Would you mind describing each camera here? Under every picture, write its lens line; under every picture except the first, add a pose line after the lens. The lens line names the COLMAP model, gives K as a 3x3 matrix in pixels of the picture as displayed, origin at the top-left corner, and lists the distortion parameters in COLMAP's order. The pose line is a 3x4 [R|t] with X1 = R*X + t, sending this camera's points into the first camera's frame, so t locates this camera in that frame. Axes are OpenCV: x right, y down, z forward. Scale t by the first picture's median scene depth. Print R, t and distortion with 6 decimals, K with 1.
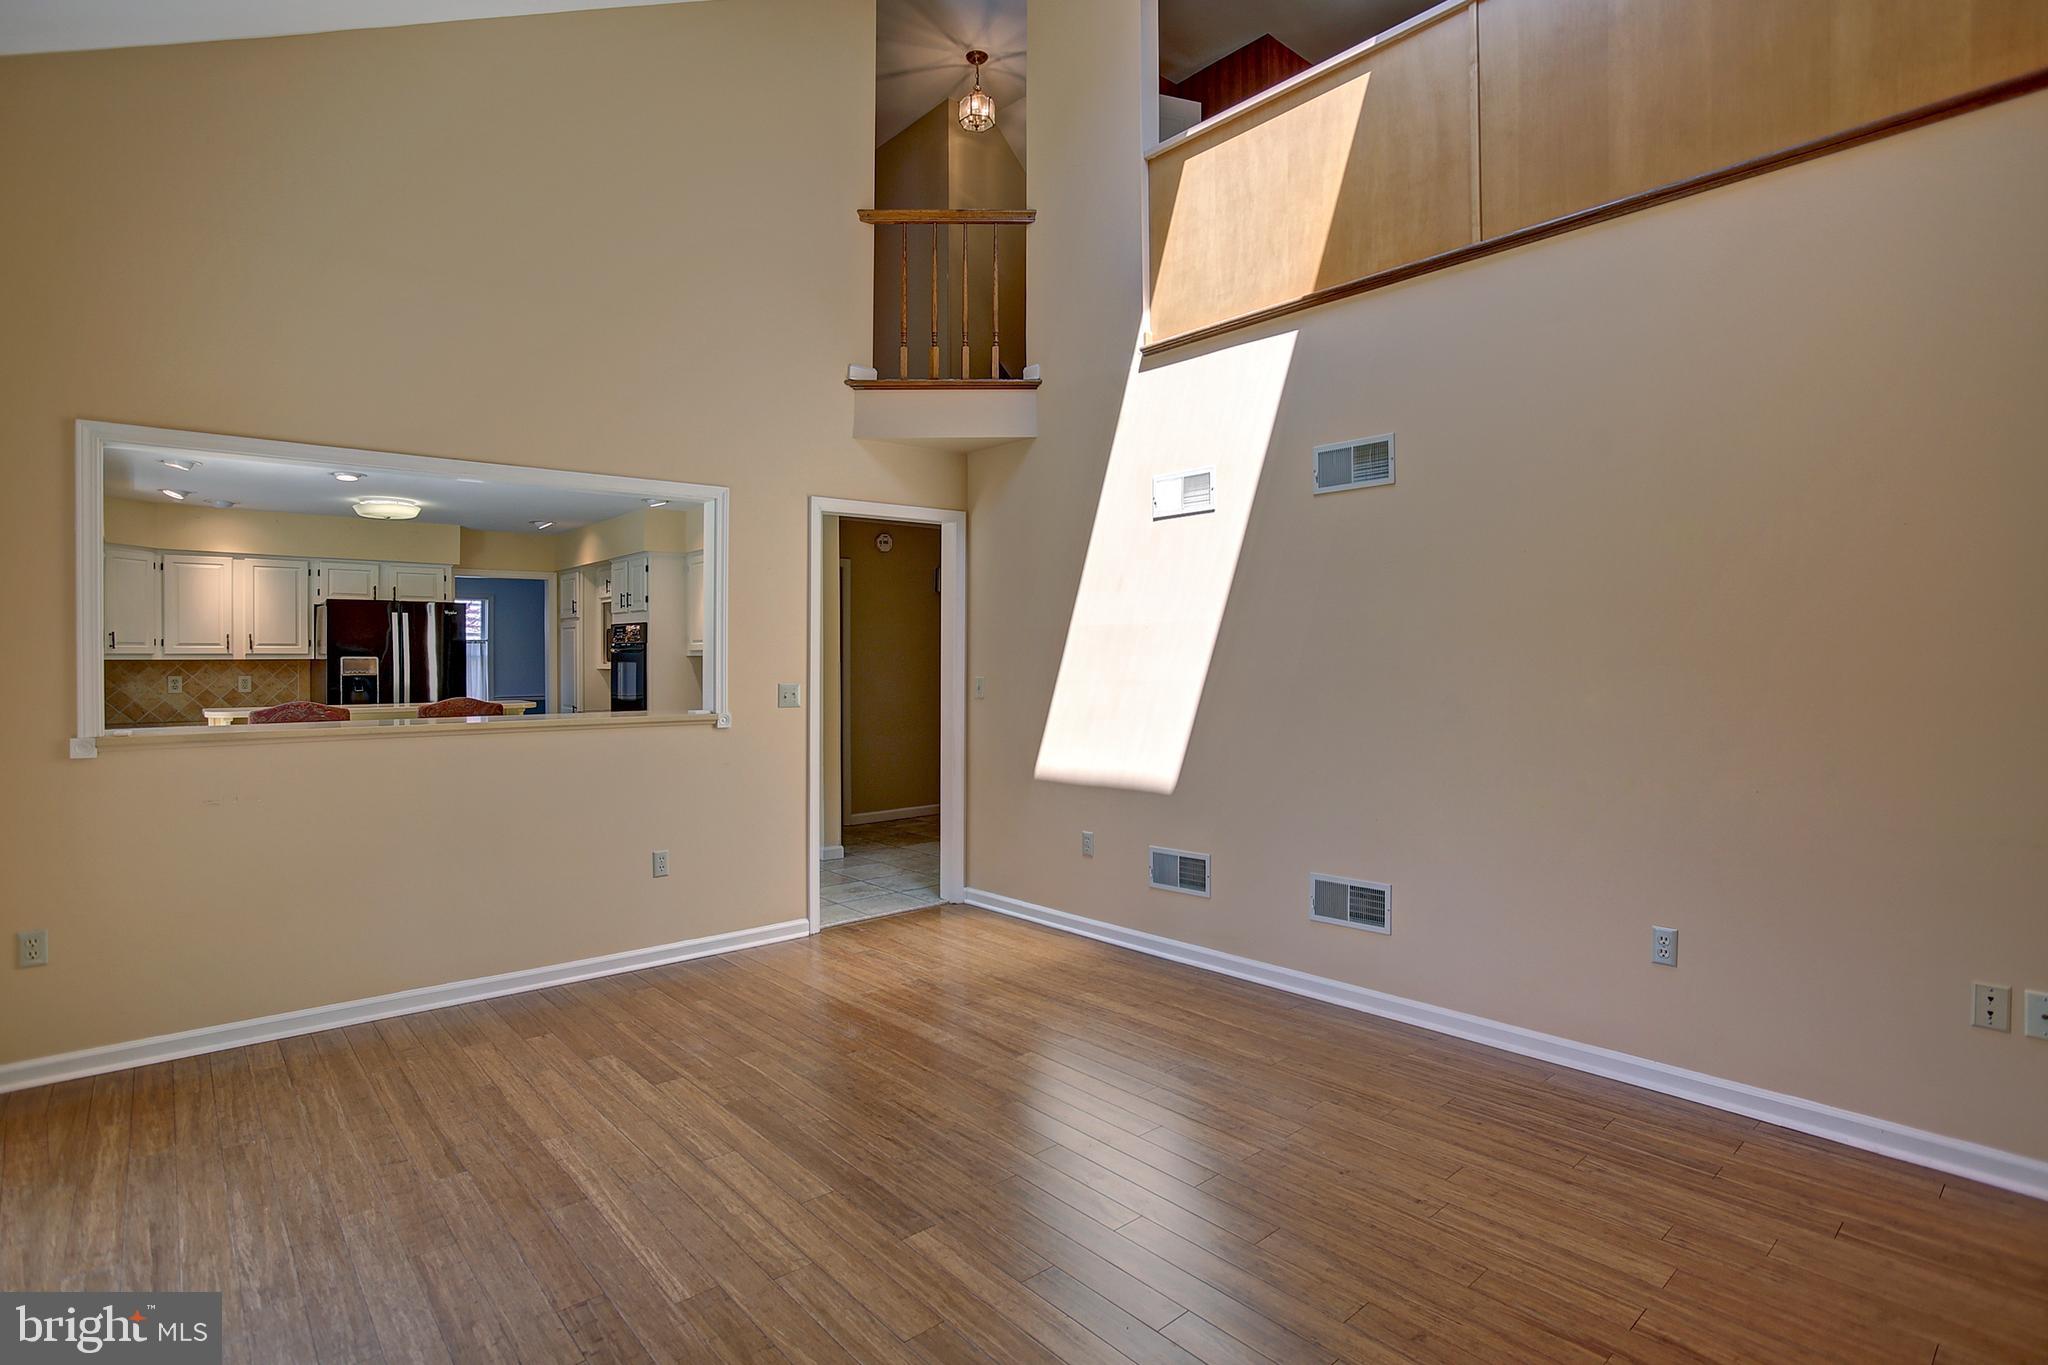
lens RADIAL K [[1015.5, 0, 1042.9], [0, 1015.5, 674.8], [0, 0, 1]] dist [-0.062581, 0.027509]
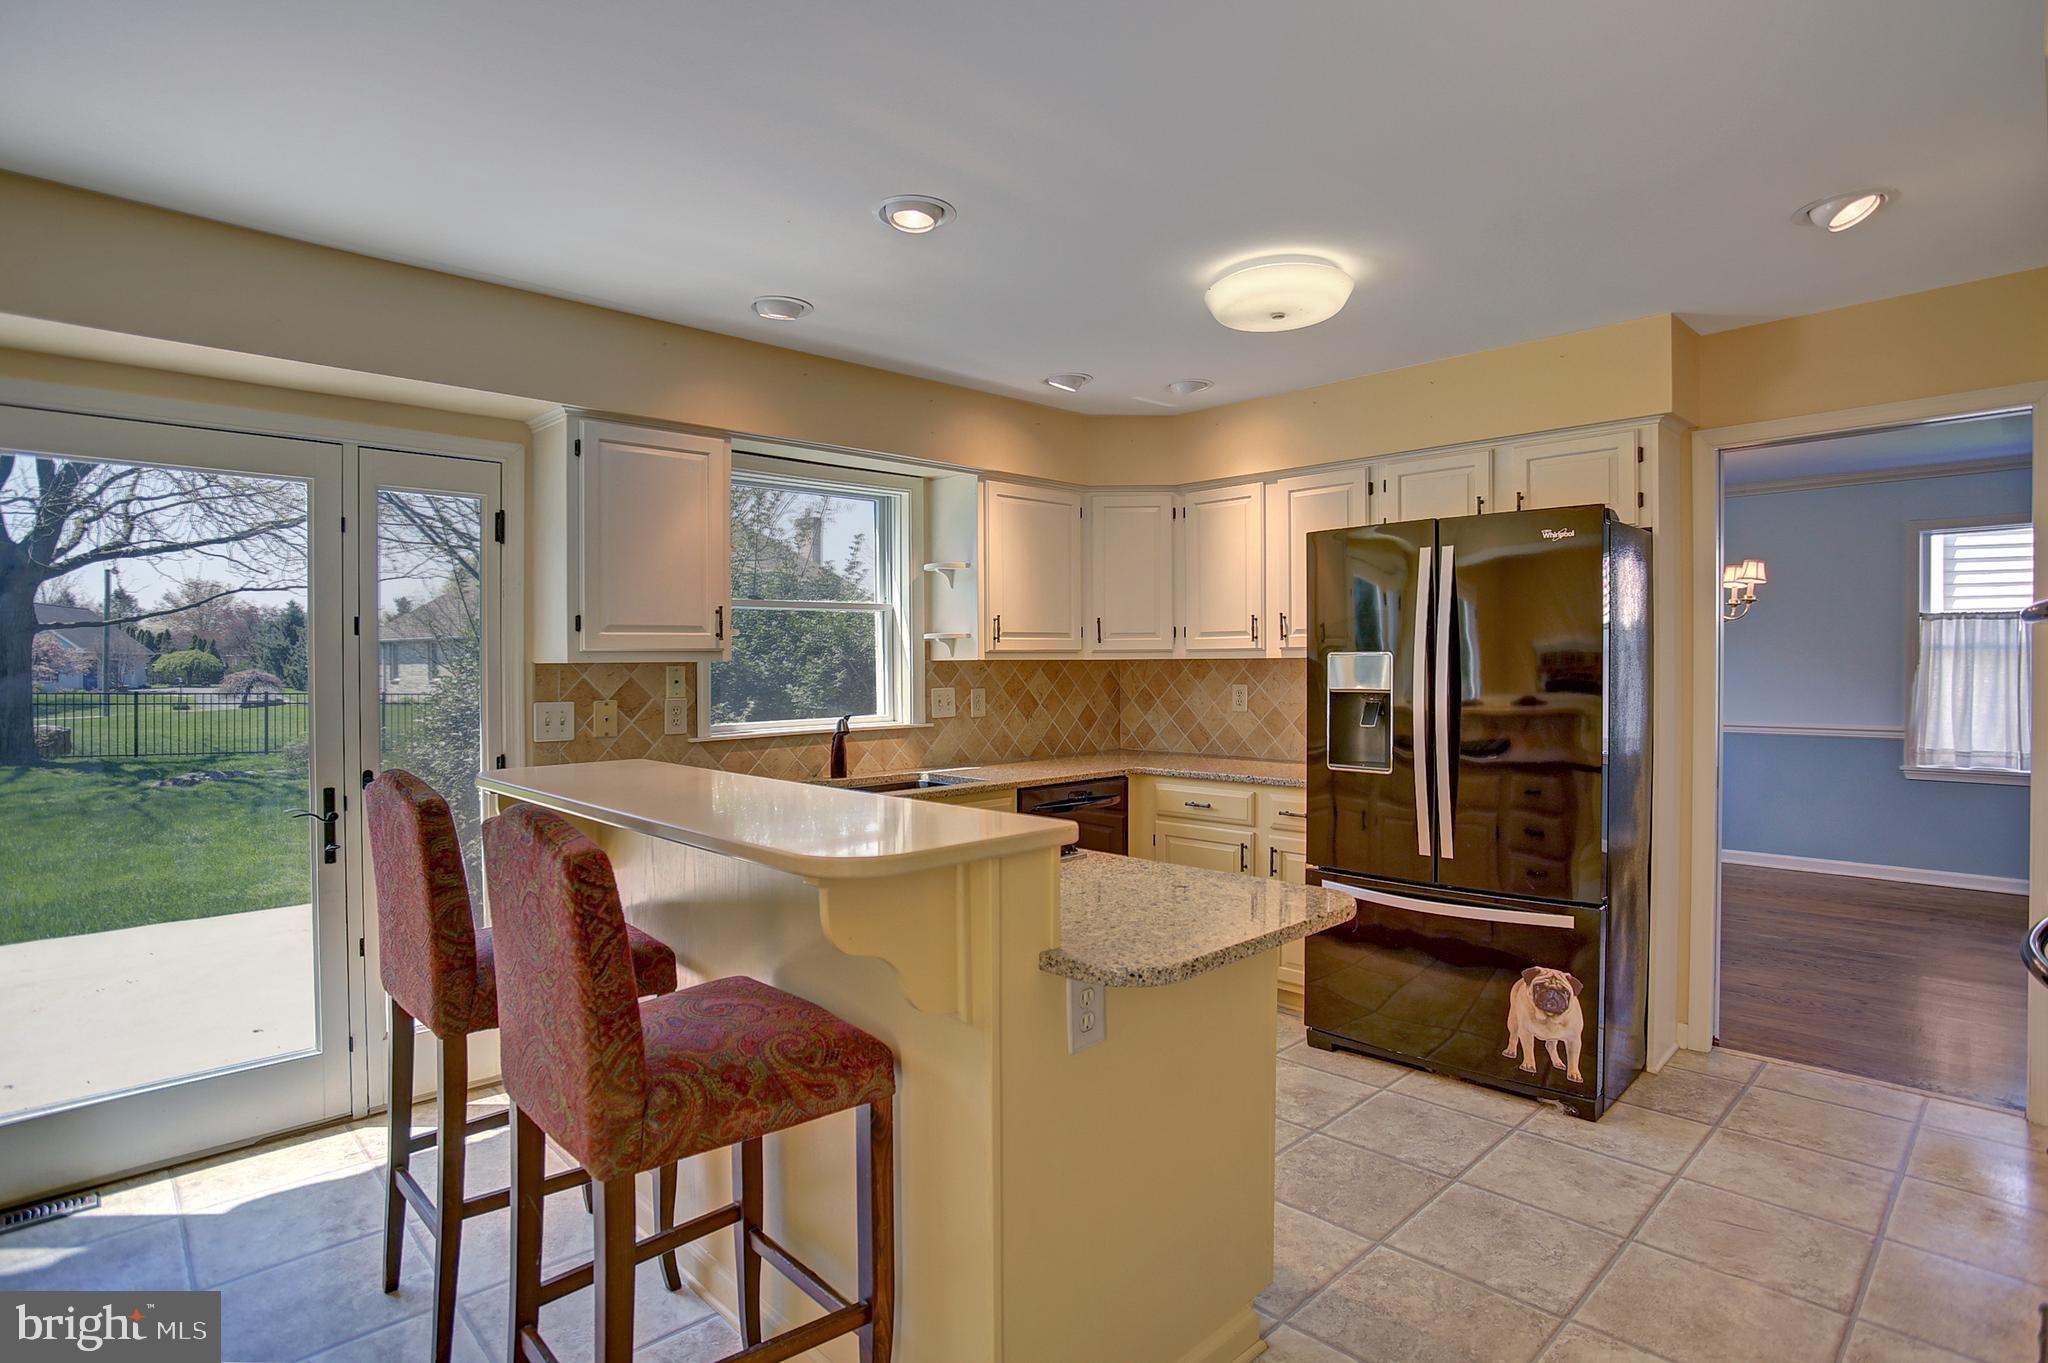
lens RADIAL K [[1043.6, 0, 1024.0], [0, 1043.6, 681.5], [0, 0, 1]] dist [-0.051732, -0.000326]
pose [[0.011672, 0.018224, -0.999766, -0.332839], [-0.006281, 0.999816, 0.018152, -0.019102], [0.999912, 0.006067, 0.011784, 1.334134]]
